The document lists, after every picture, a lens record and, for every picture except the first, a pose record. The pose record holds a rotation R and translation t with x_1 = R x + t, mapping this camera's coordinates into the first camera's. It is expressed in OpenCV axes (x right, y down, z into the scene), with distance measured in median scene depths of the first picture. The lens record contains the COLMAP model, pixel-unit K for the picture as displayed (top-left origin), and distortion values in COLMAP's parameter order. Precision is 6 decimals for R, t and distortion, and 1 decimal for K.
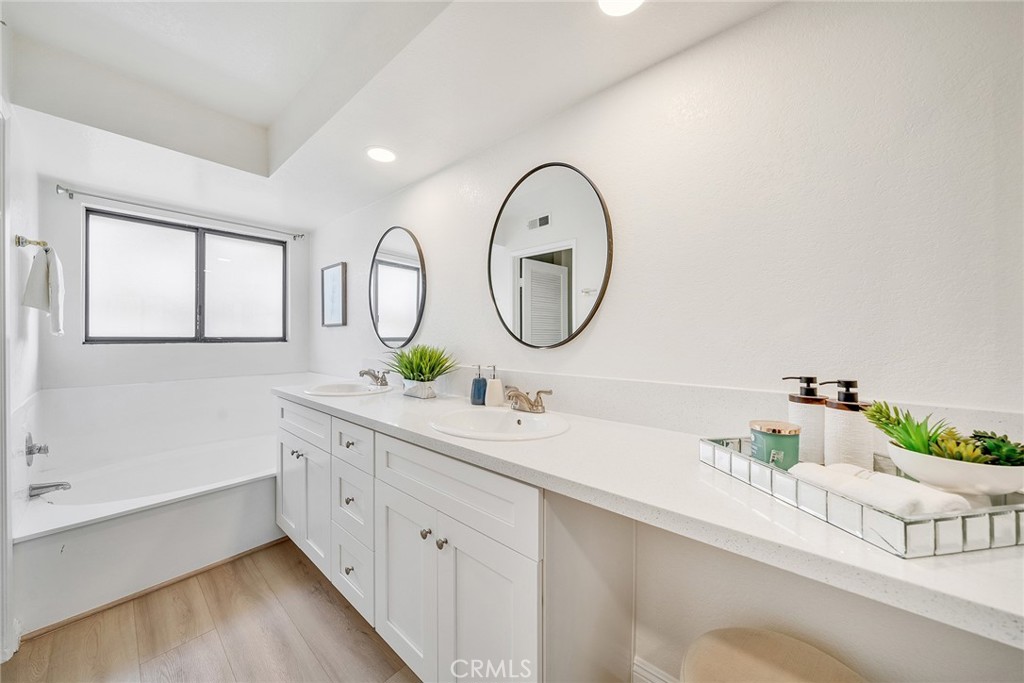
lens RADIAL K [[356.2, 0, 514.9], [0, 356.2, 341.5], [0, 0, 1]] dist [0.001016, -0.000070]
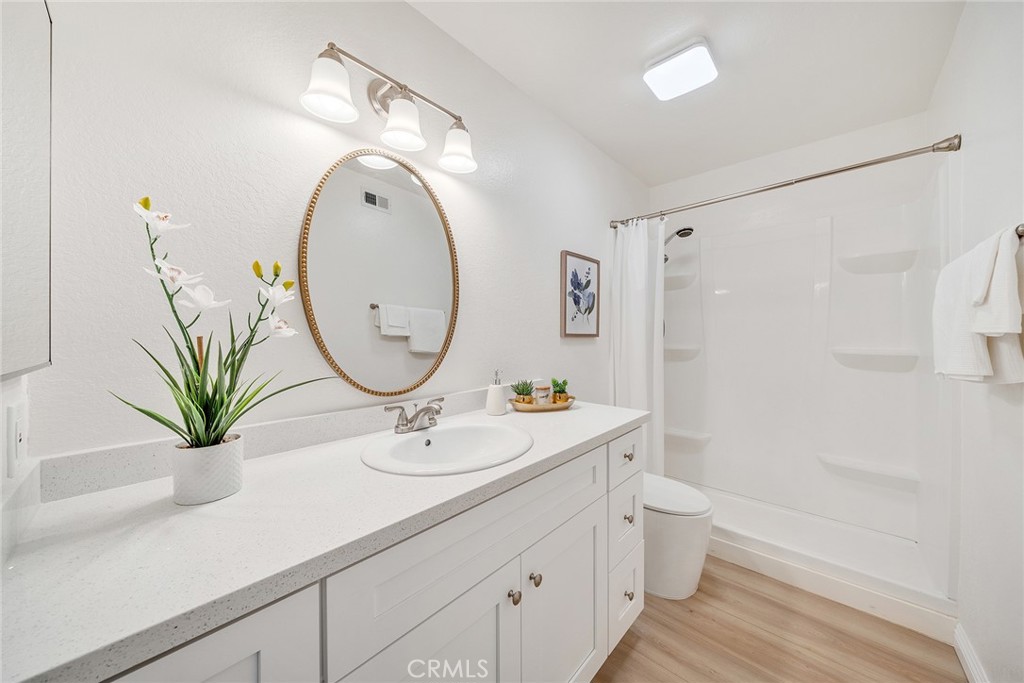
lens RADIAL K [[356.2, 0, 514.5], [0, 356.2, 339.1], [0, 0, 1]] dist [0.001016, -0.000070]
pose [[0.036156, -0.002772, 0.999342, -1.033607], [0.015484, 0.999878, 0.002214, -0.012089], [-0.999226, 0.015394, 0.036194, 1.017874]]
